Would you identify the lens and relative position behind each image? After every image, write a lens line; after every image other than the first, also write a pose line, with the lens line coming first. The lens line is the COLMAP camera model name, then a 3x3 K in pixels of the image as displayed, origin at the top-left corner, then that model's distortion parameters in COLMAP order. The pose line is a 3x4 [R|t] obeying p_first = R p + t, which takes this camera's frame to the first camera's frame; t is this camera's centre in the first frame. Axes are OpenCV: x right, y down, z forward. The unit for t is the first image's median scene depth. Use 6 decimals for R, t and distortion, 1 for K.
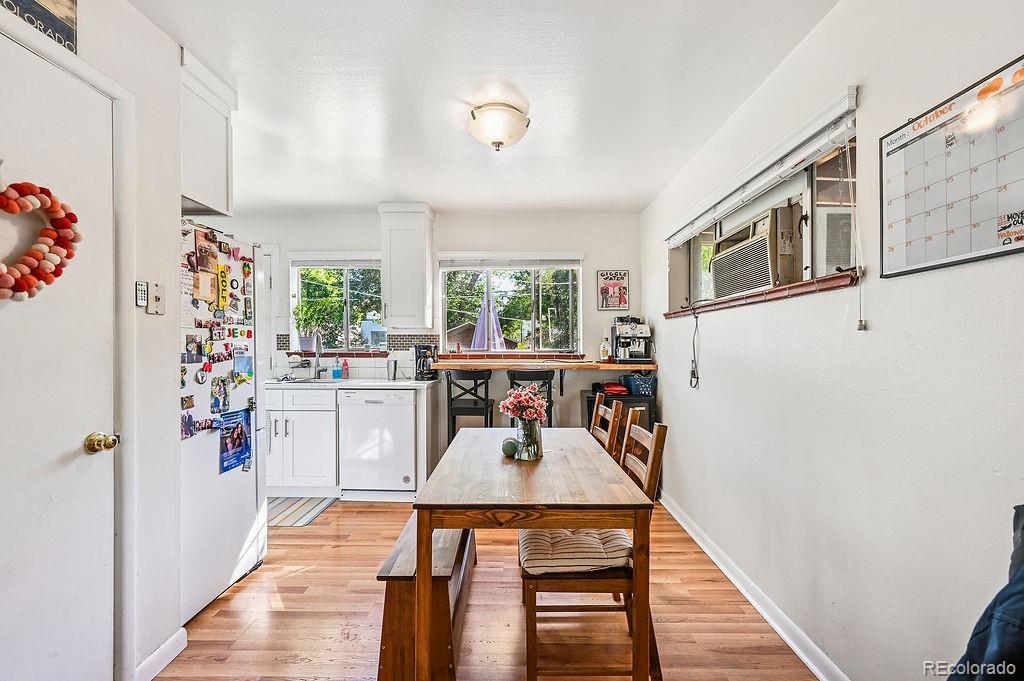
lens RADIAL K [[406.0, 0, 514.1], [0, 406.0, 345.6], [0, 0, 1]] dist [0.000138, -0.000001]
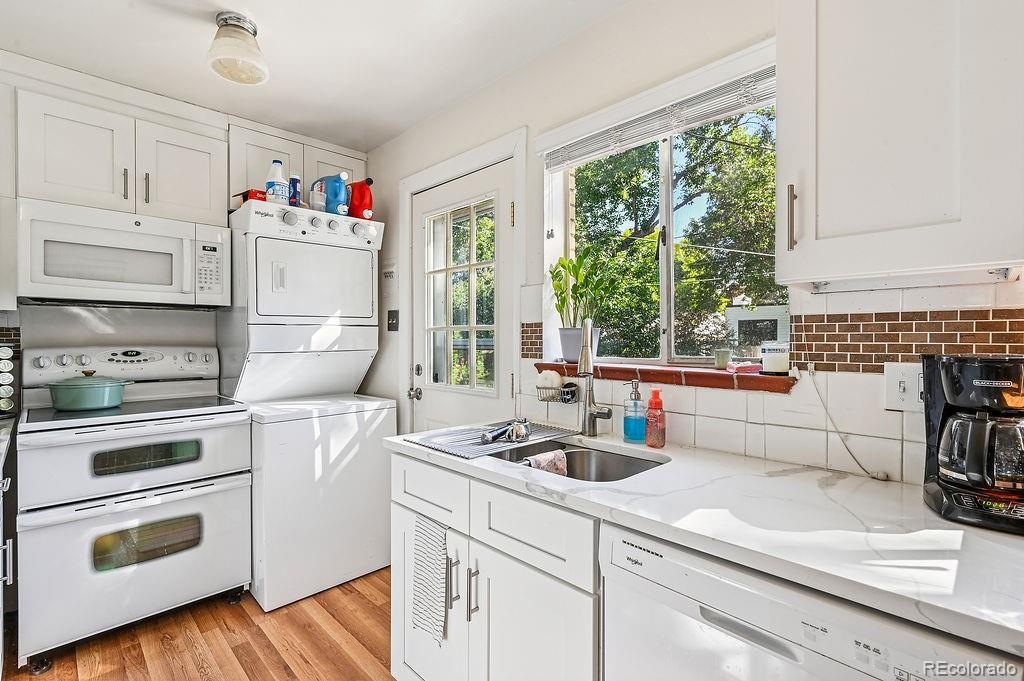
lens RADIAL K [[472.9, 0, 511.6], [0, 472.9, 343.2], [0, 0, 1]] dist [-0.001165, -0.000091]
pose [[0.705831, 0.008186, -0.708333, -0.211466], [-0.001319, 0.999947, 0.010242, -0.010624], [0.708379, -0.006295, 0.705804, 0.613139]]
